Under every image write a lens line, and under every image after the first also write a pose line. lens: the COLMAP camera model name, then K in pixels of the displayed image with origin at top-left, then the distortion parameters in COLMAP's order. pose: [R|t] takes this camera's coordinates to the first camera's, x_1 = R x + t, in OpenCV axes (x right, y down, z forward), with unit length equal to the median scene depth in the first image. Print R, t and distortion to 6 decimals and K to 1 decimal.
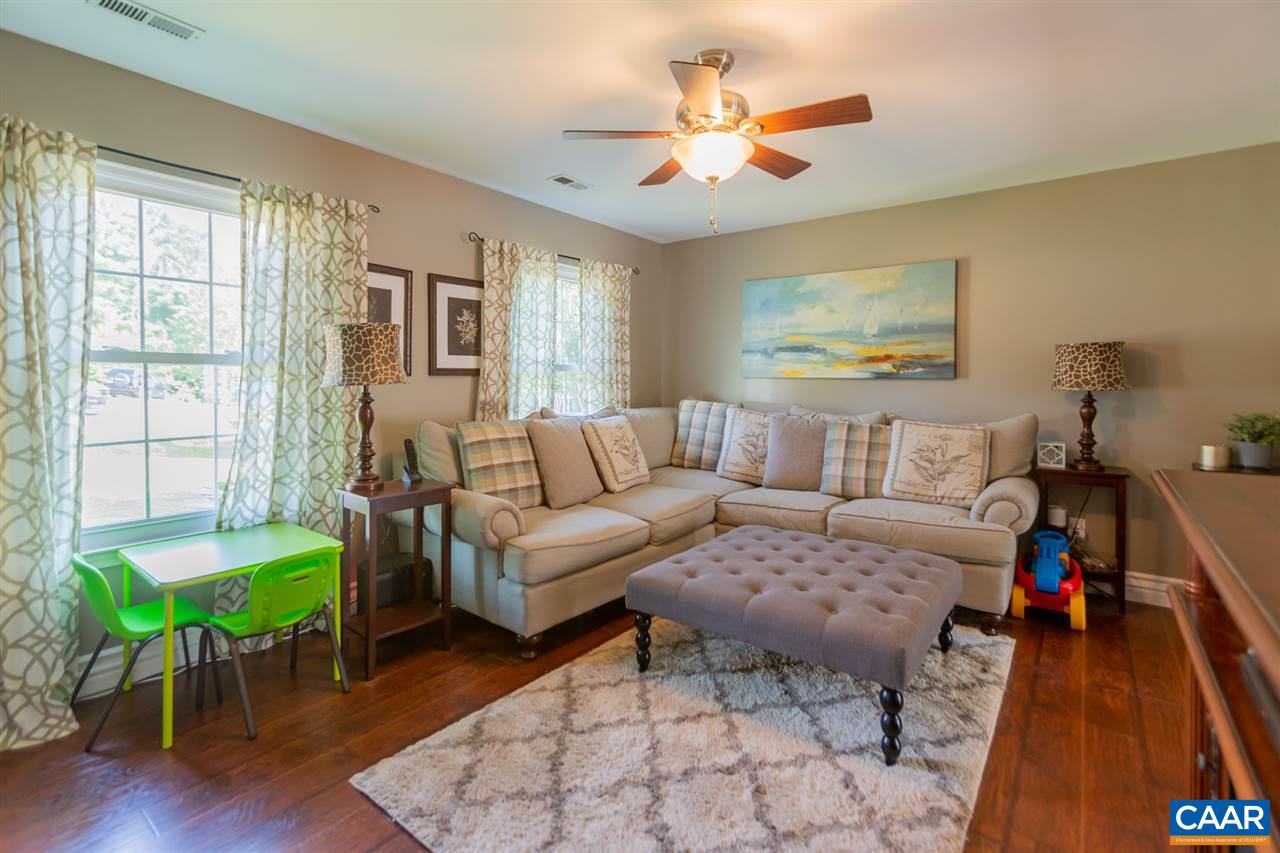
lens RADIAL K [[581.5, 0, 639.4], [0, 581.5, 390.3], [0, 0, 1]] dist [-0.015888, 0.000537]
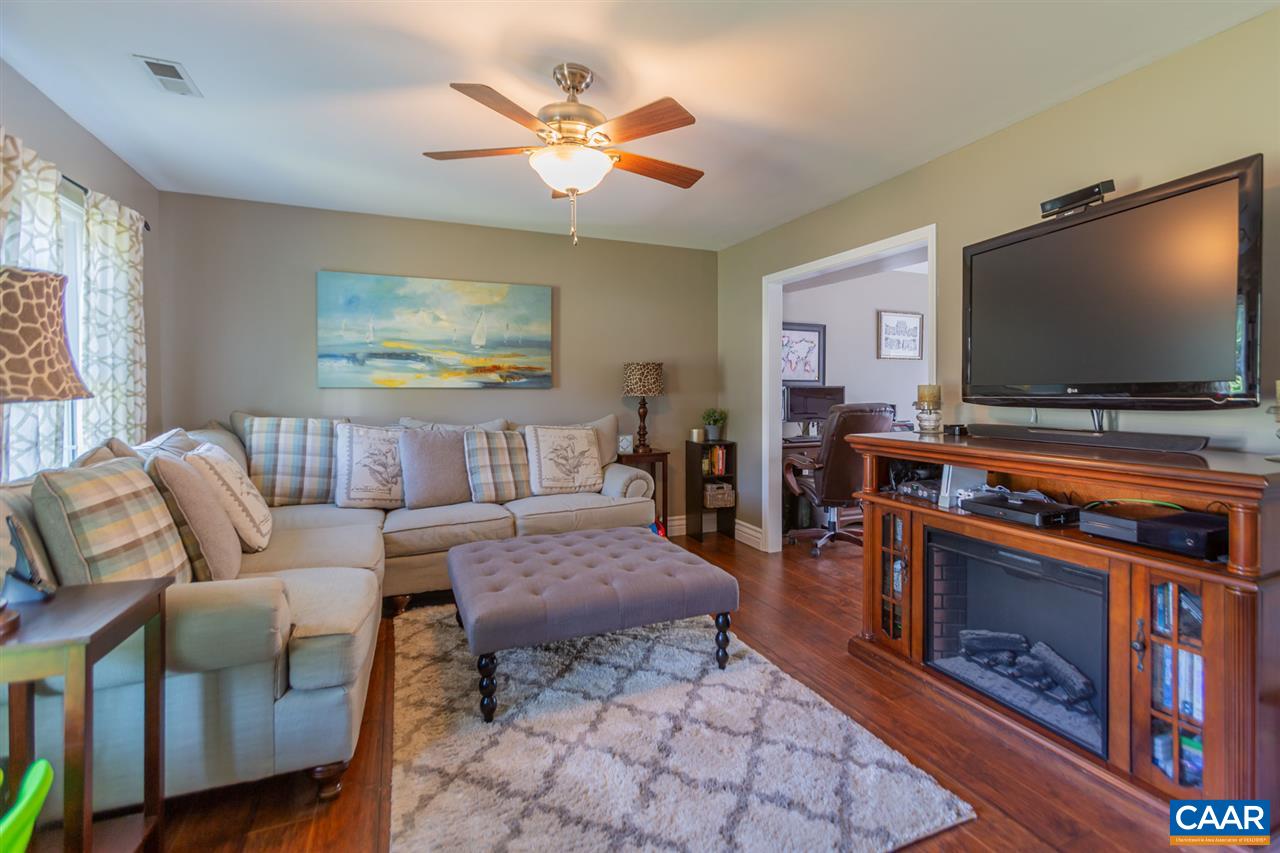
lens RADIAL K [[597.9, 0, 673.4], [0, 597.9, 403.3], [0, 0, 1]] dist [-0.013038, 0.000789]
pose [[0.469013, -0.023377, 0.882882, -0.443678], [0.019483, 0.999680, 0.016119, -0.004096], [-0.882976, 0.009641, 0.469318, 0.222654]]
